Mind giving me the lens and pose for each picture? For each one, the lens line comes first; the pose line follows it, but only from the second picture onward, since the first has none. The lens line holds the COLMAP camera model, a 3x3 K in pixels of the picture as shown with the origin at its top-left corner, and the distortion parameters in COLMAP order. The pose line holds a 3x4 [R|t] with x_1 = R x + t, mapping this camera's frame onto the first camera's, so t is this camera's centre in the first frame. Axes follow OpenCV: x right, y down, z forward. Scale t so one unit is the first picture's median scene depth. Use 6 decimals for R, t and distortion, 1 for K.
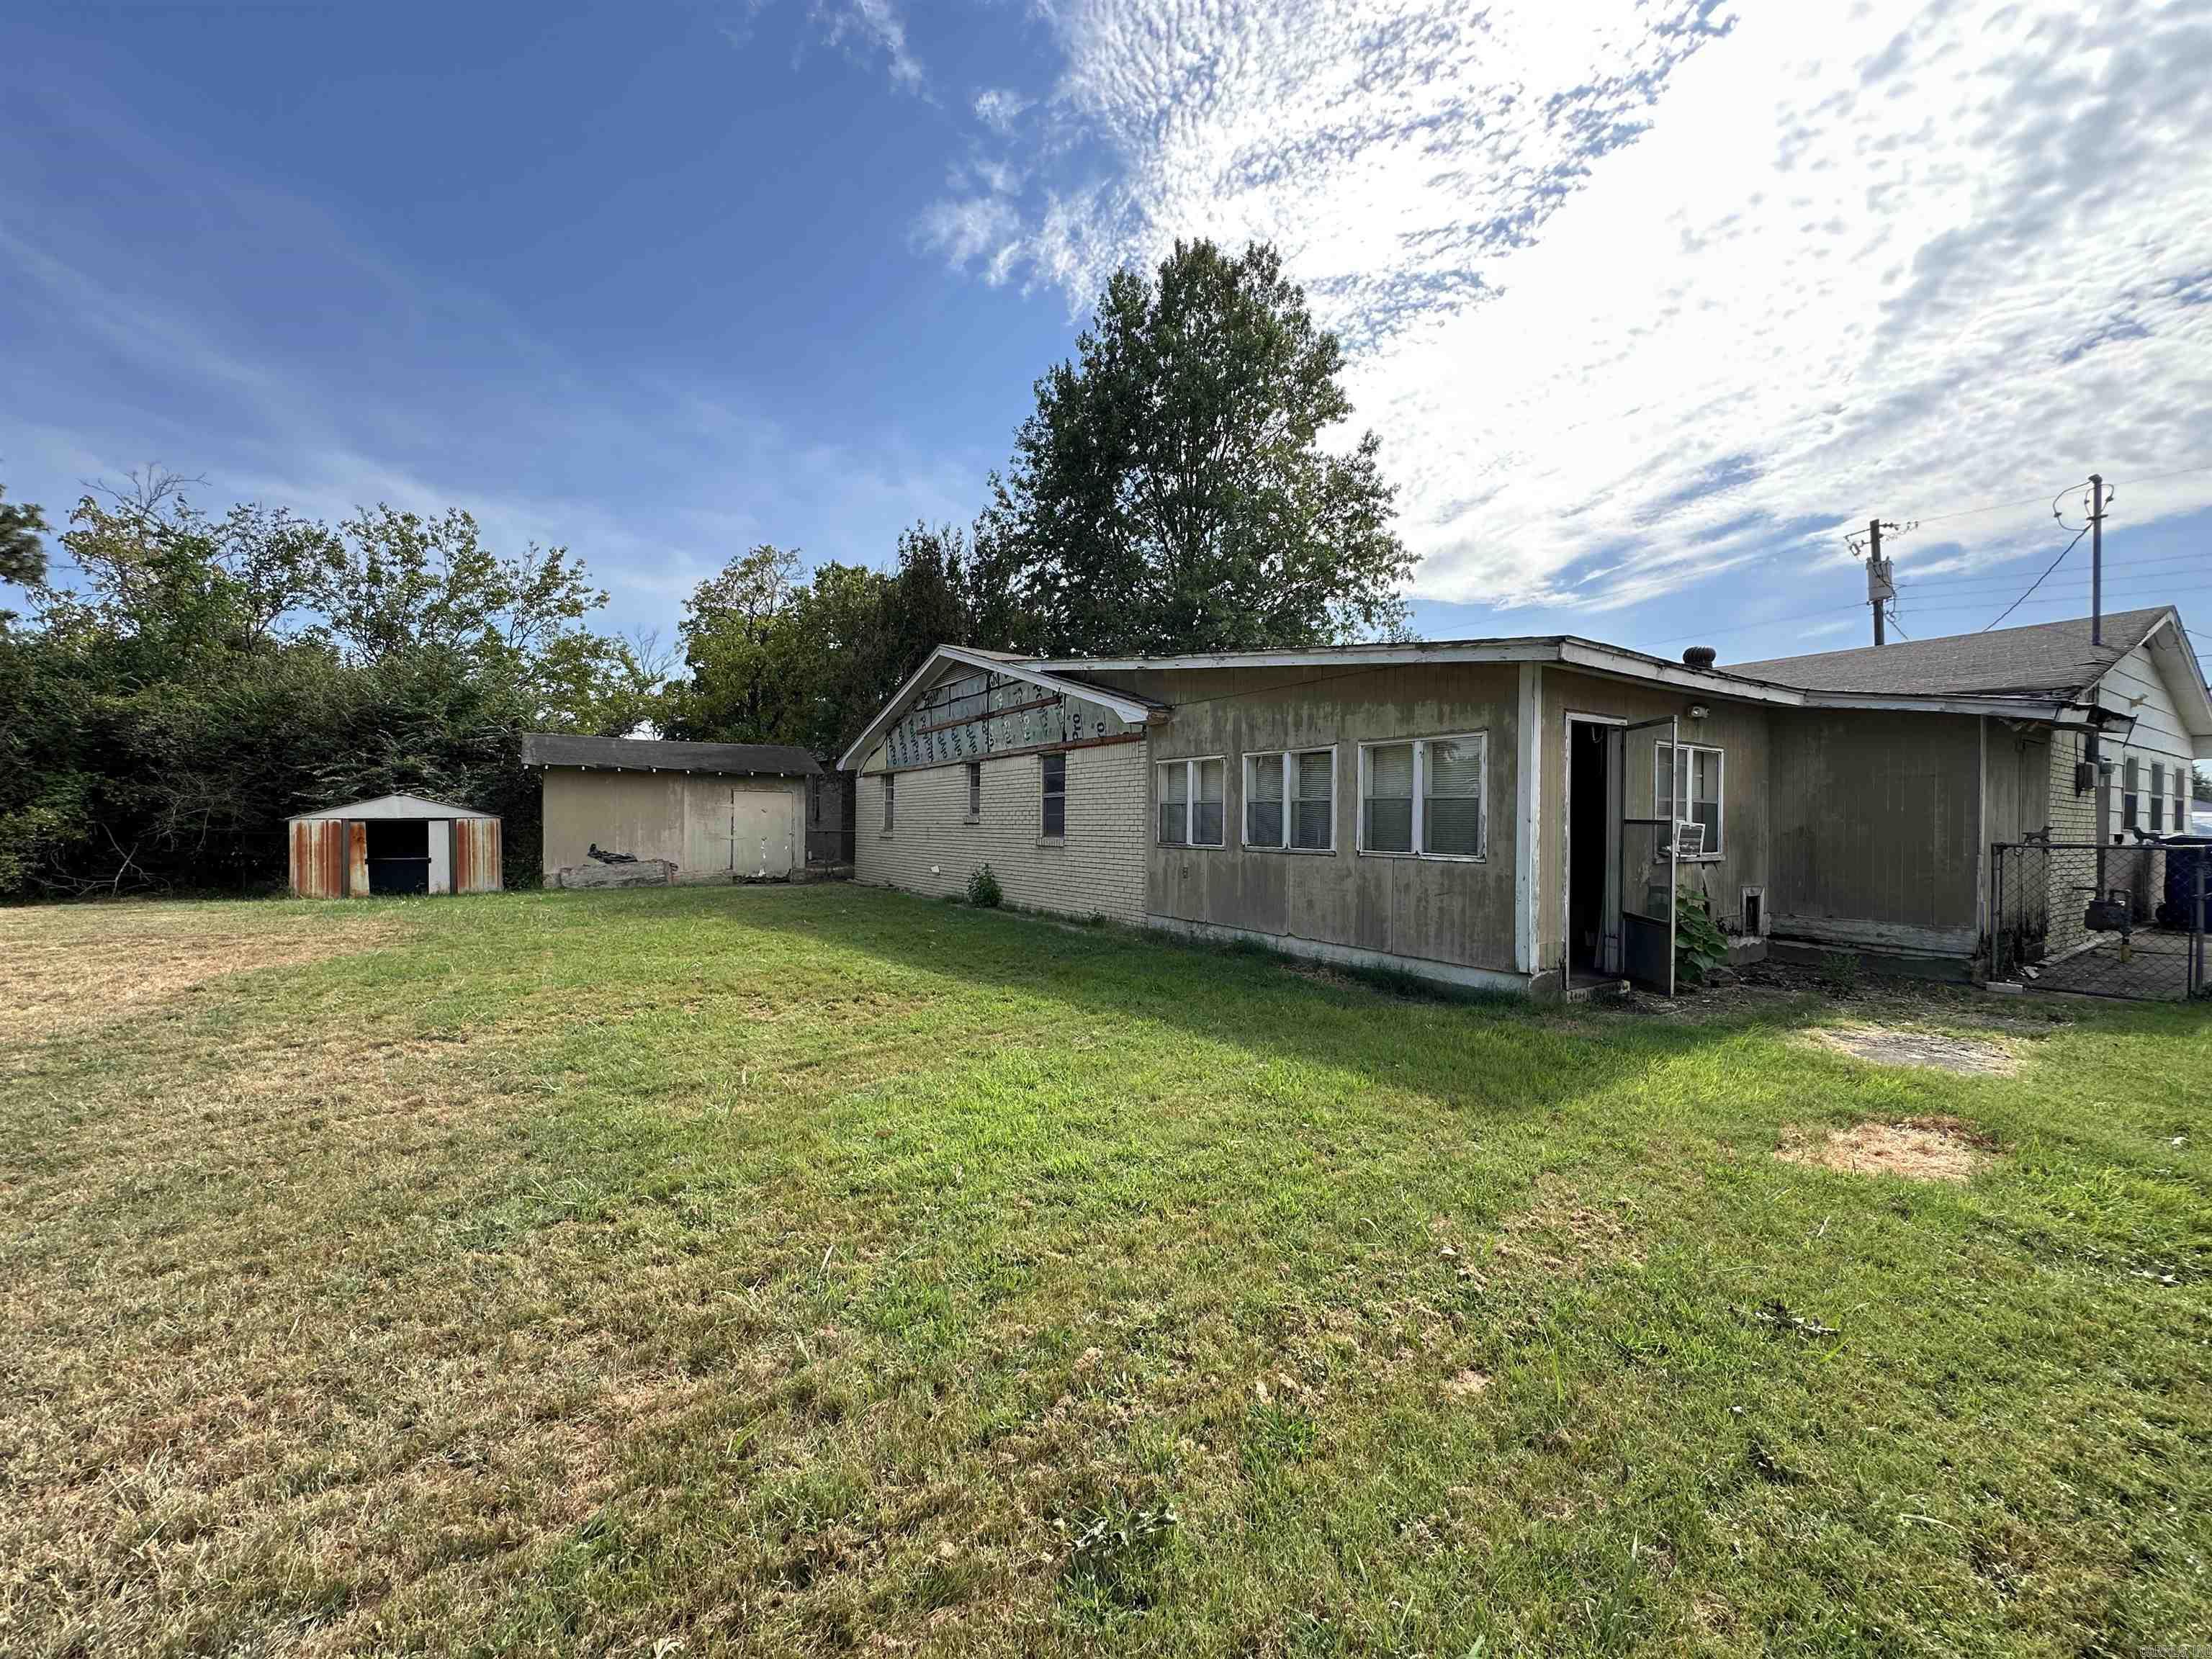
lens RADIAL K [[884.9, 0, 1105.2], [0, 884.9, 828.3], [0, 0, 1]] dist [-0.004348, 0.001008]
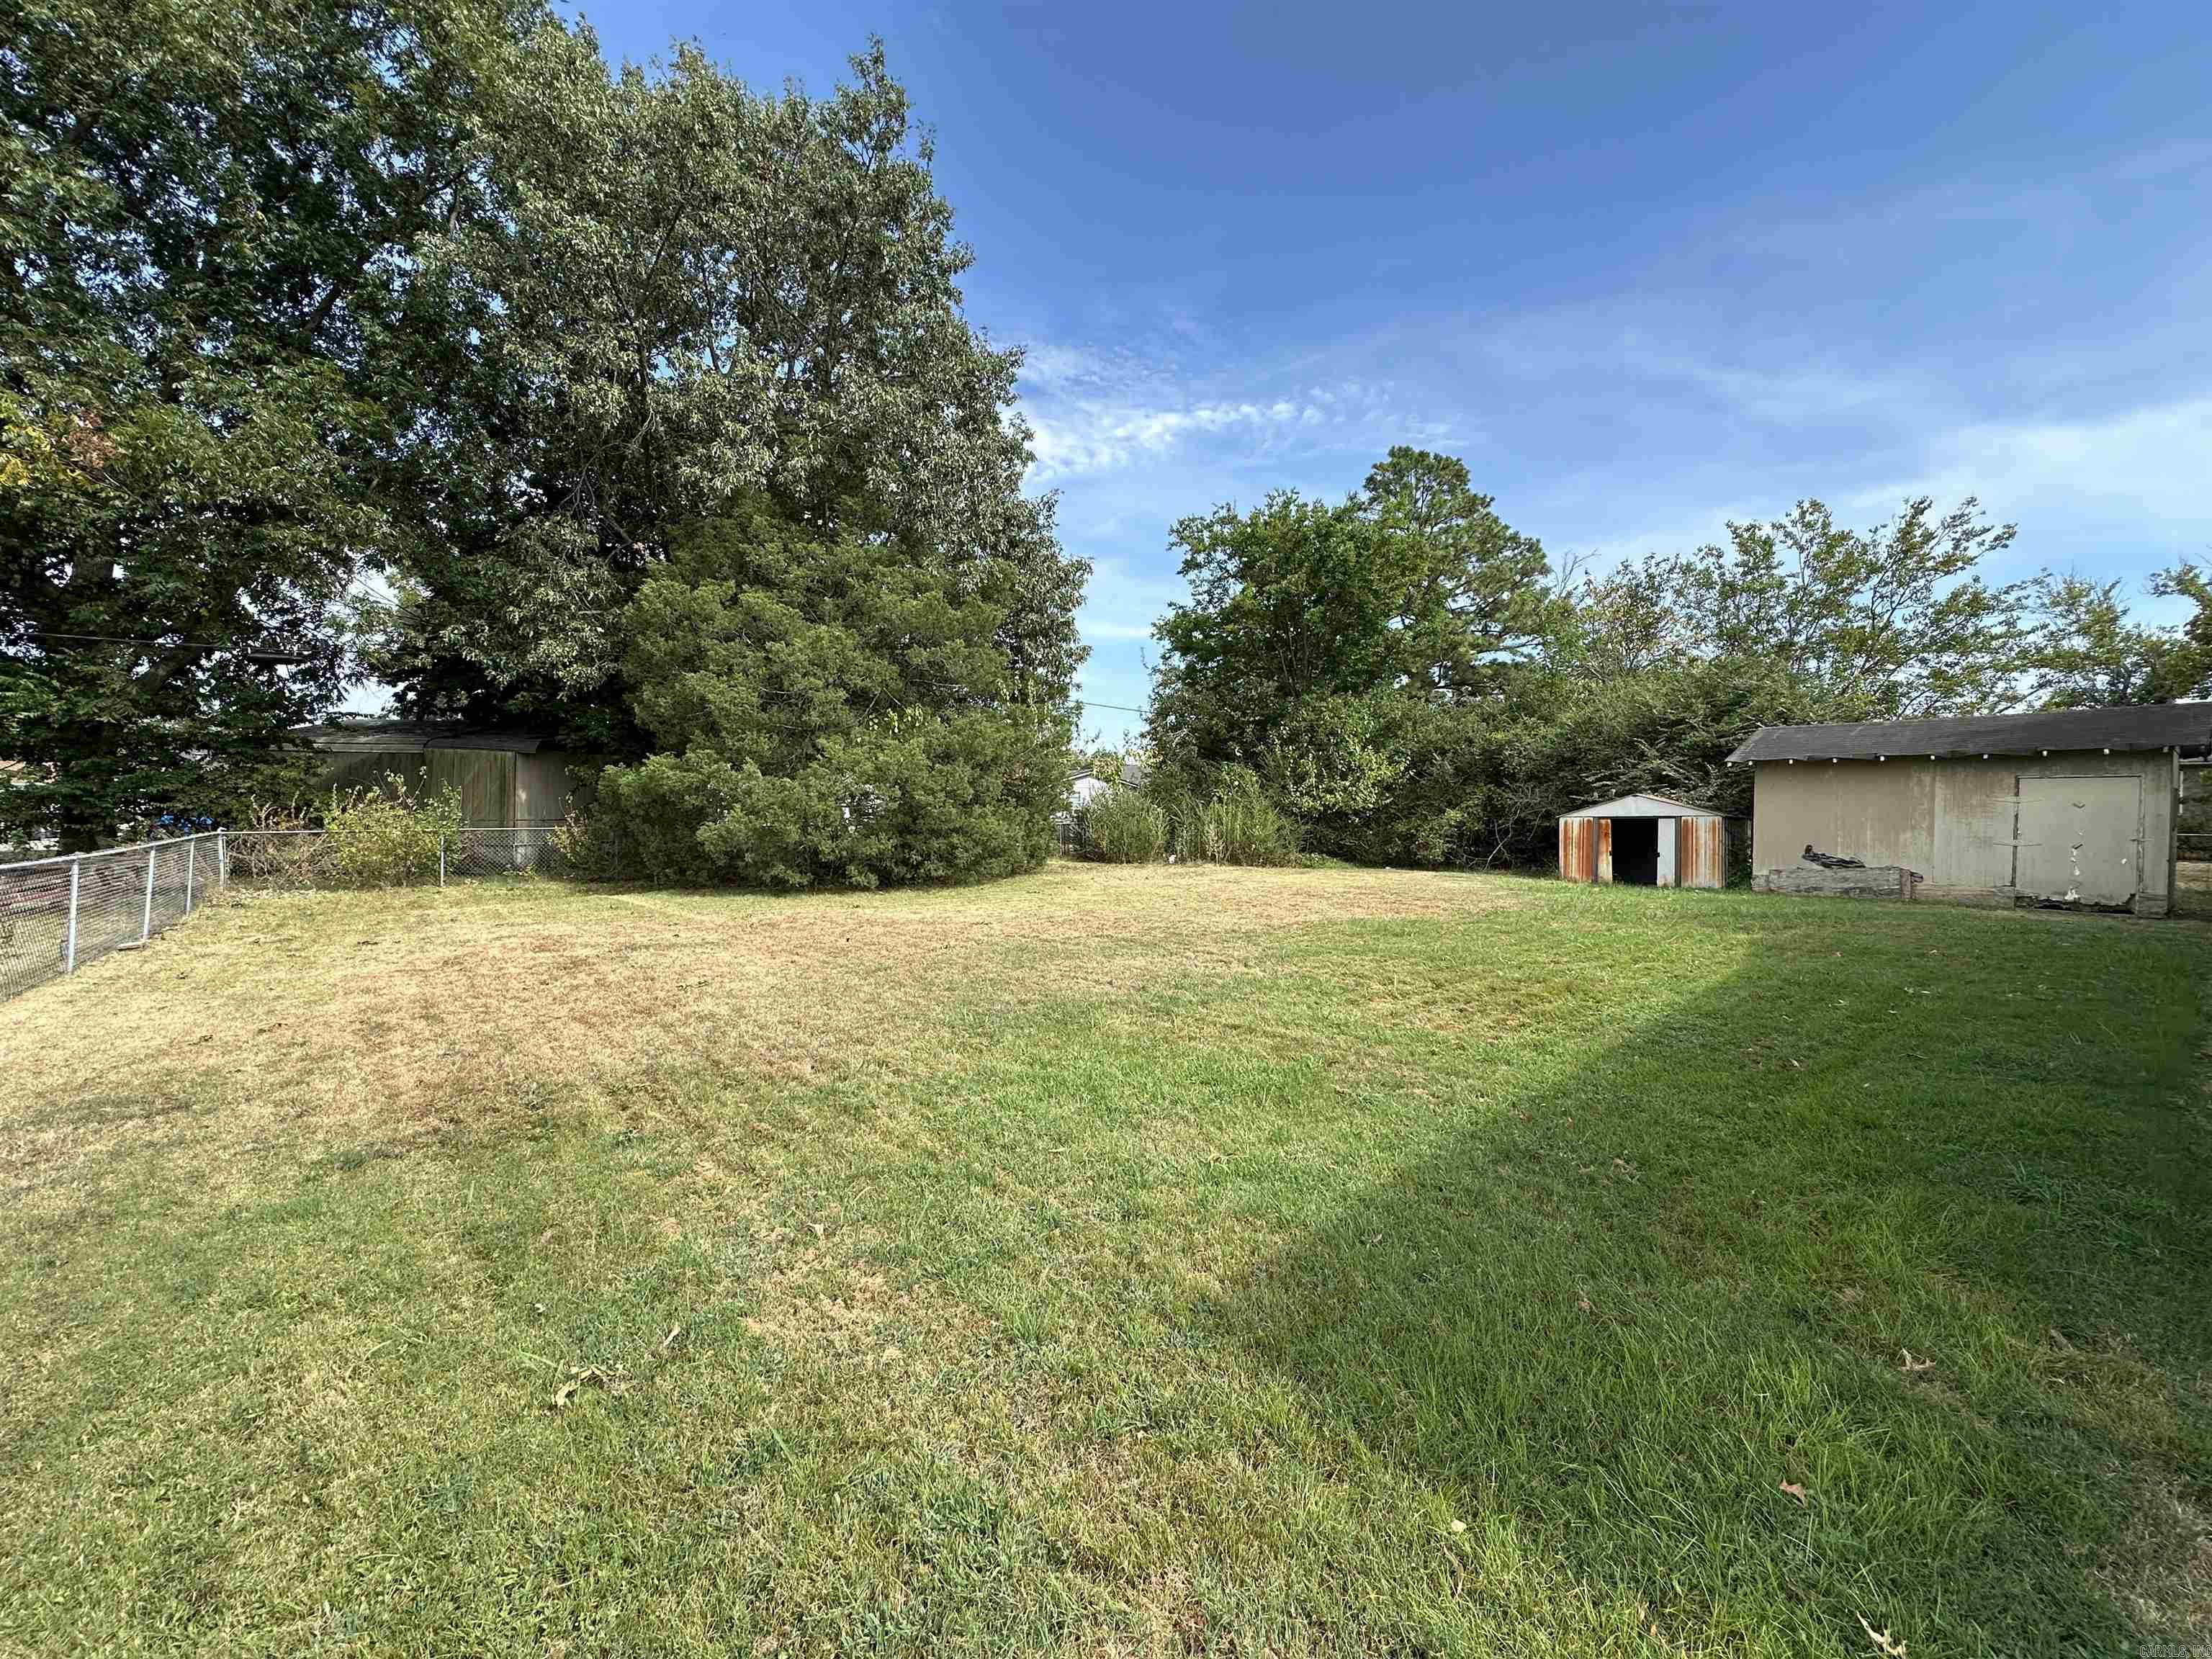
lens RADIAL K [[884.9, 0, 1105.3], [0, 884.9, 823.4], [0, 0, 1]] dist [-0.004348, 0.001008]
pose [[0.079672, 0.008741, -0.996783, 0.260955], [-0.008749, 0.999929, 0.008069, -0.005285], [0.996783, 0.008078, 0.079743, 0.222210]]
